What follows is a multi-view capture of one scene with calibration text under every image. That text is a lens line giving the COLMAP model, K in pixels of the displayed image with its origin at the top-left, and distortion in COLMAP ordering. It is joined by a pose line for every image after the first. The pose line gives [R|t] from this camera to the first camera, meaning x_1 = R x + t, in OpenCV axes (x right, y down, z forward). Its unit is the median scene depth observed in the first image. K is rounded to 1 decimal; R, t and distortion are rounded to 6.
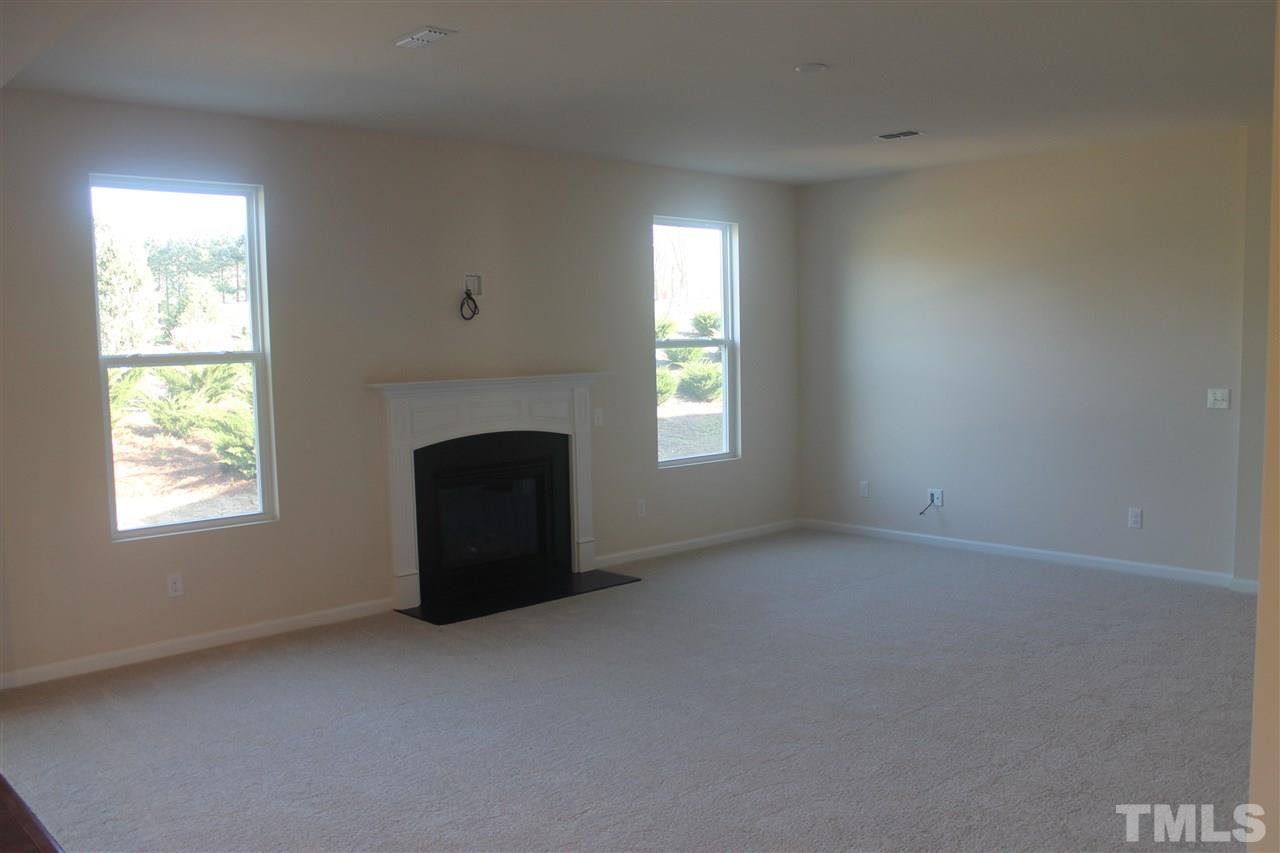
lens RADIAL K [[1117.9, 0, 643.2], [0, 1117.9, 426.4], [0, 0, 1]] dist [-0.045447, 0.007219]
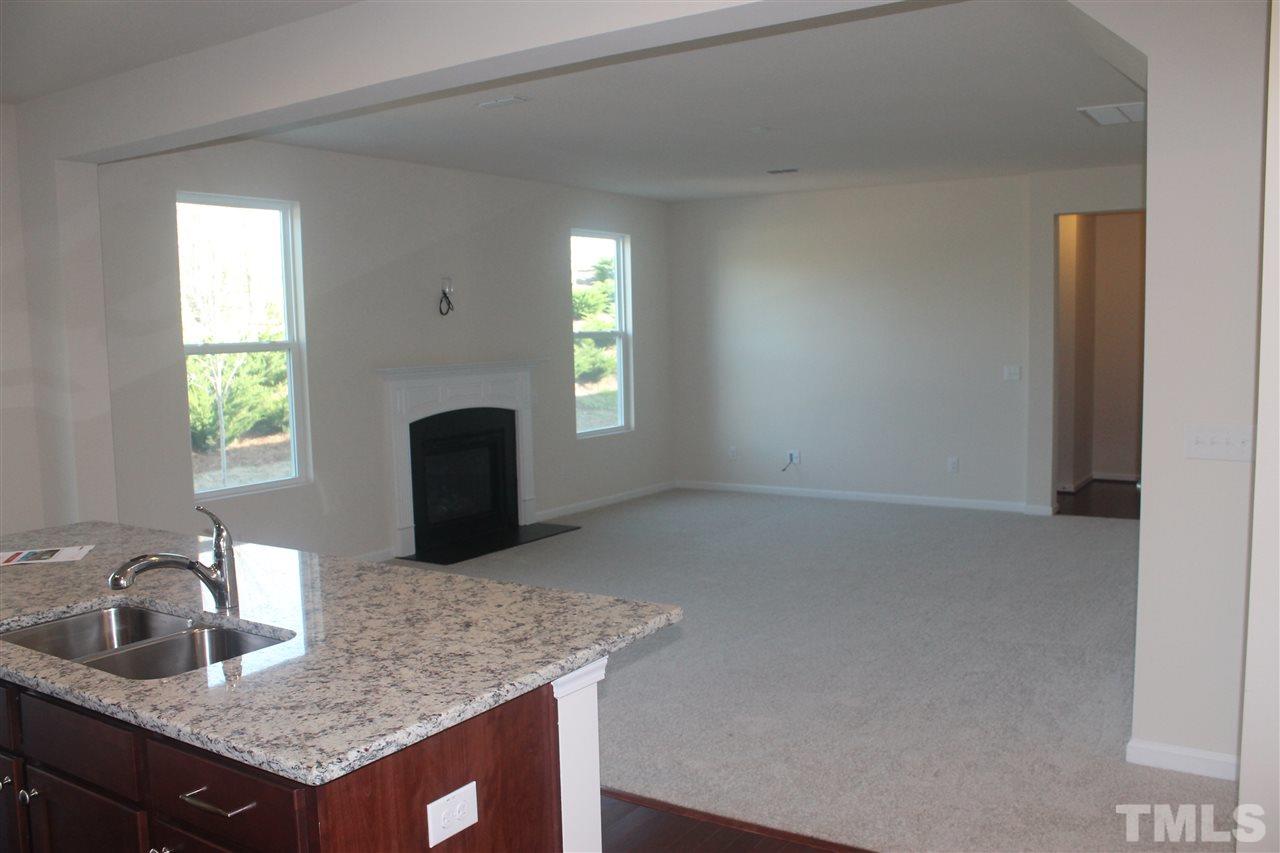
lens RADIAL K [[1117.9, 0, 637.1], [0, 1117.9, 428.2], [0, 0, 1]] dist [-0.045447, 0.007219]
pose [[0.974355, -0.022499, 0.223888, -0.205815], [0.021347, 0.999744, 0.007561, 0.019680], [-0.224001, -0.002588, 0.974585, -0.197814]]
